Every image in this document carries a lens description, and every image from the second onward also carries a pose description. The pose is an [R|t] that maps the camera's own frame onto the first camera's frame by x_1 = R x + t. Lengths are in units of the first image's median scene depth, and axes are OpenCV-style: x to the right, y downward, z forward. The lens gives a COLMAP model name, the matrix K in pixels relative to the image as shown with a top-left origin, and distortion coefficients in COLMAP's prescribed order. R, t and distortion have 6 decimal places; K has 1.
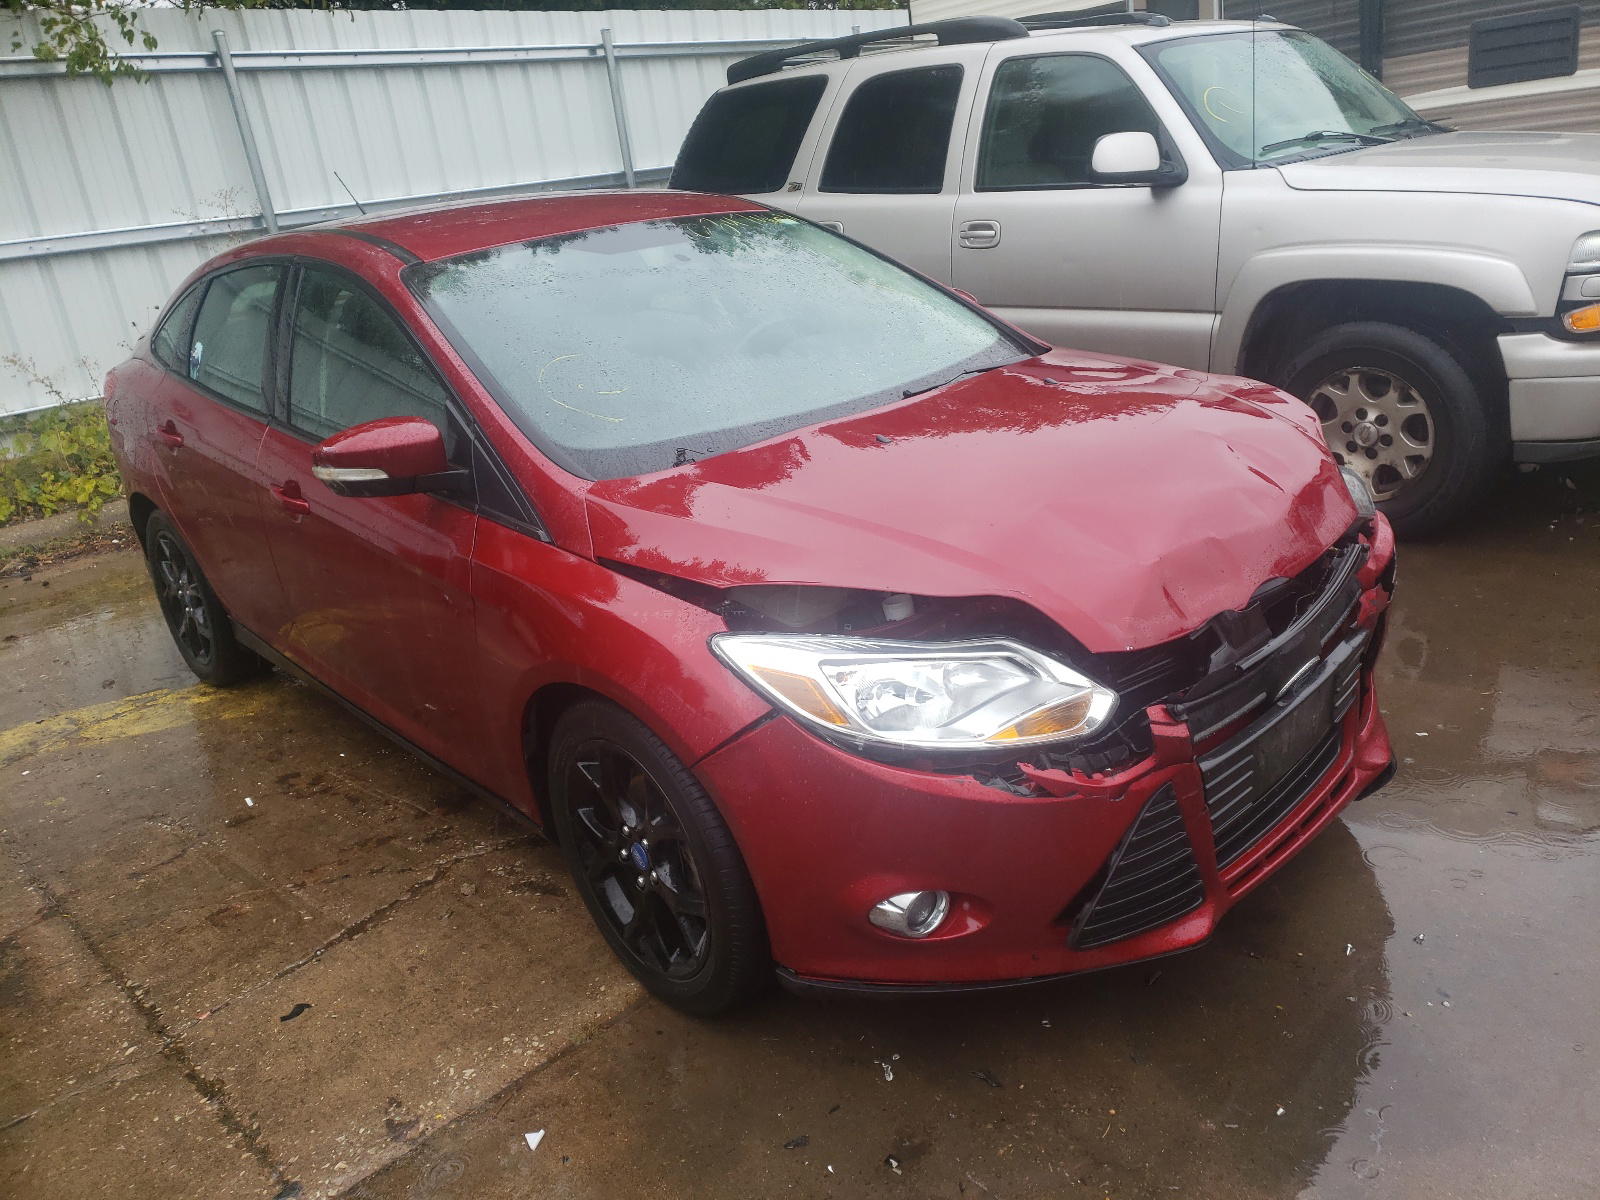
lens RADIAL K [[1296.4, 0, 791.6], [0, 1296.4, 529.9], [0, 0, 1]] dist [0.043612, -0.009457]
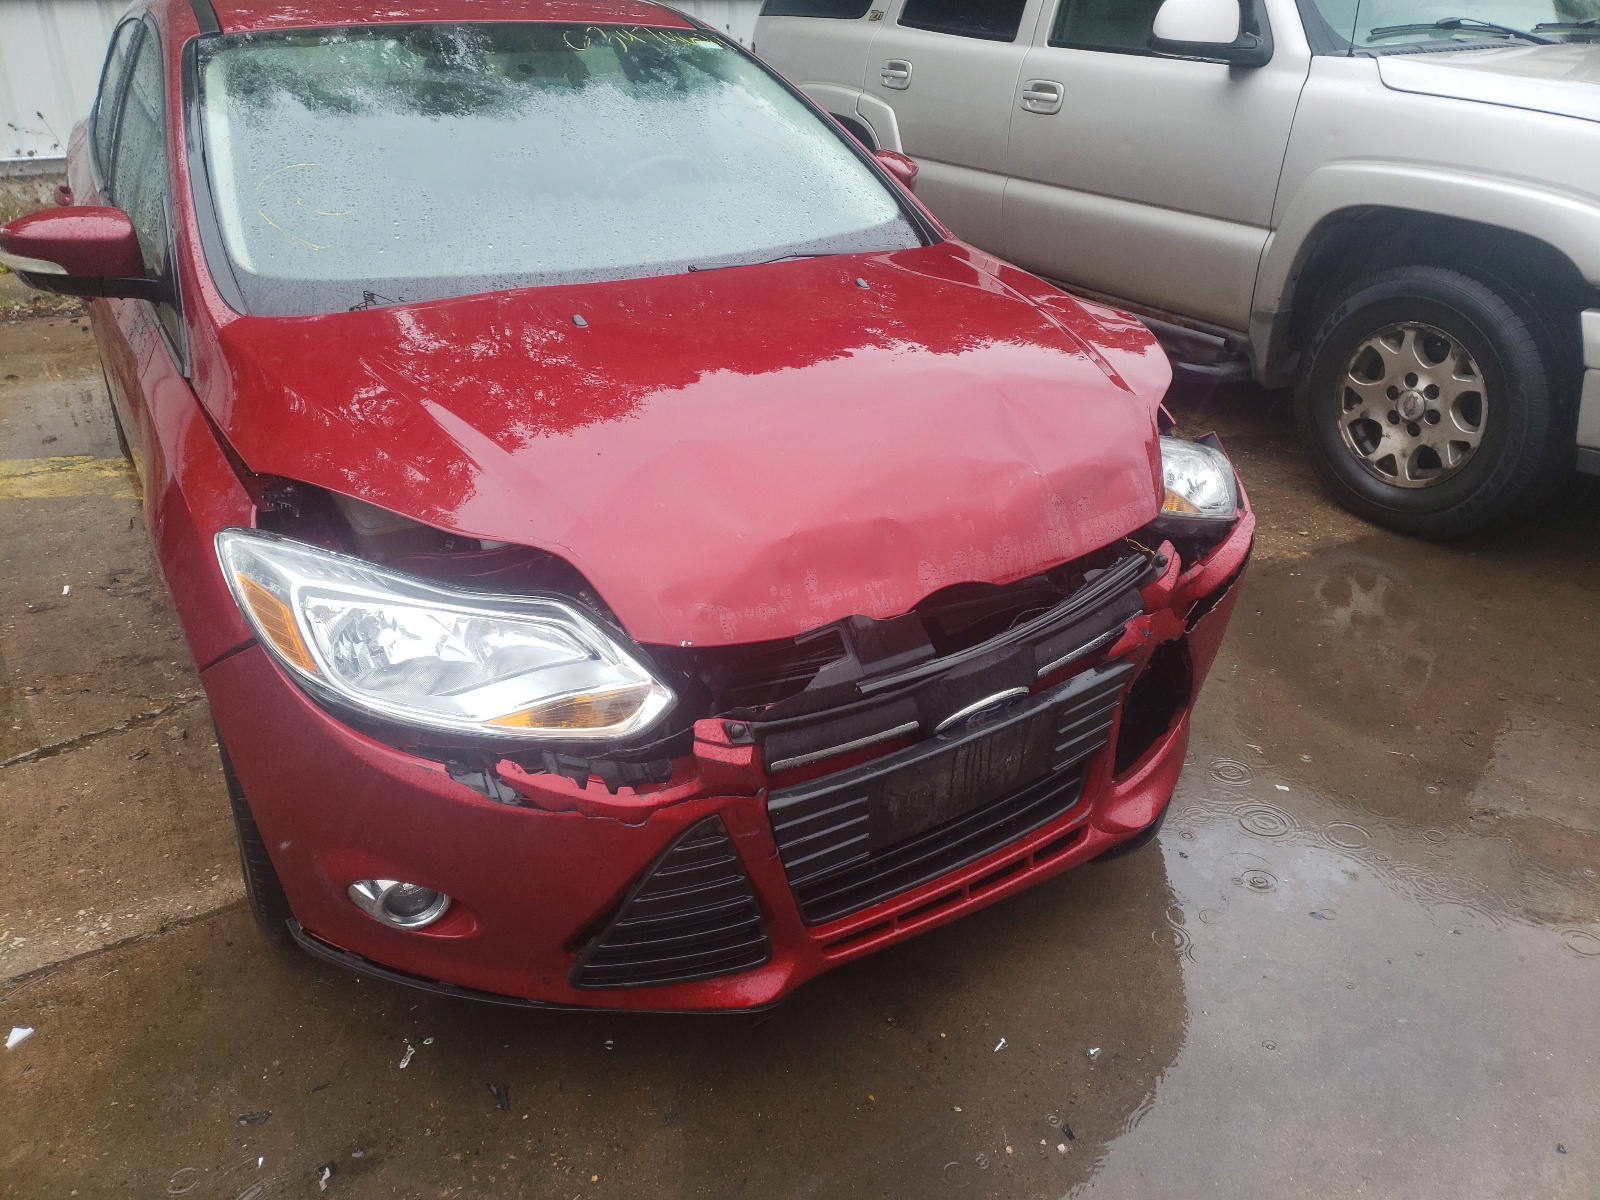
lens RADIAL K [[1296.4, 0, 791.6], [0, 1296.4, 529.9], [0, 0, 1]] dist [0.043612, -0.009457]
pose [[0.971990, 0.182399, -0.148207, 0.245902], [-0.163554, 0.977828, 0.130777, -0.050517], [0.168775, -0.102874, 0.980271, 0.148966]]
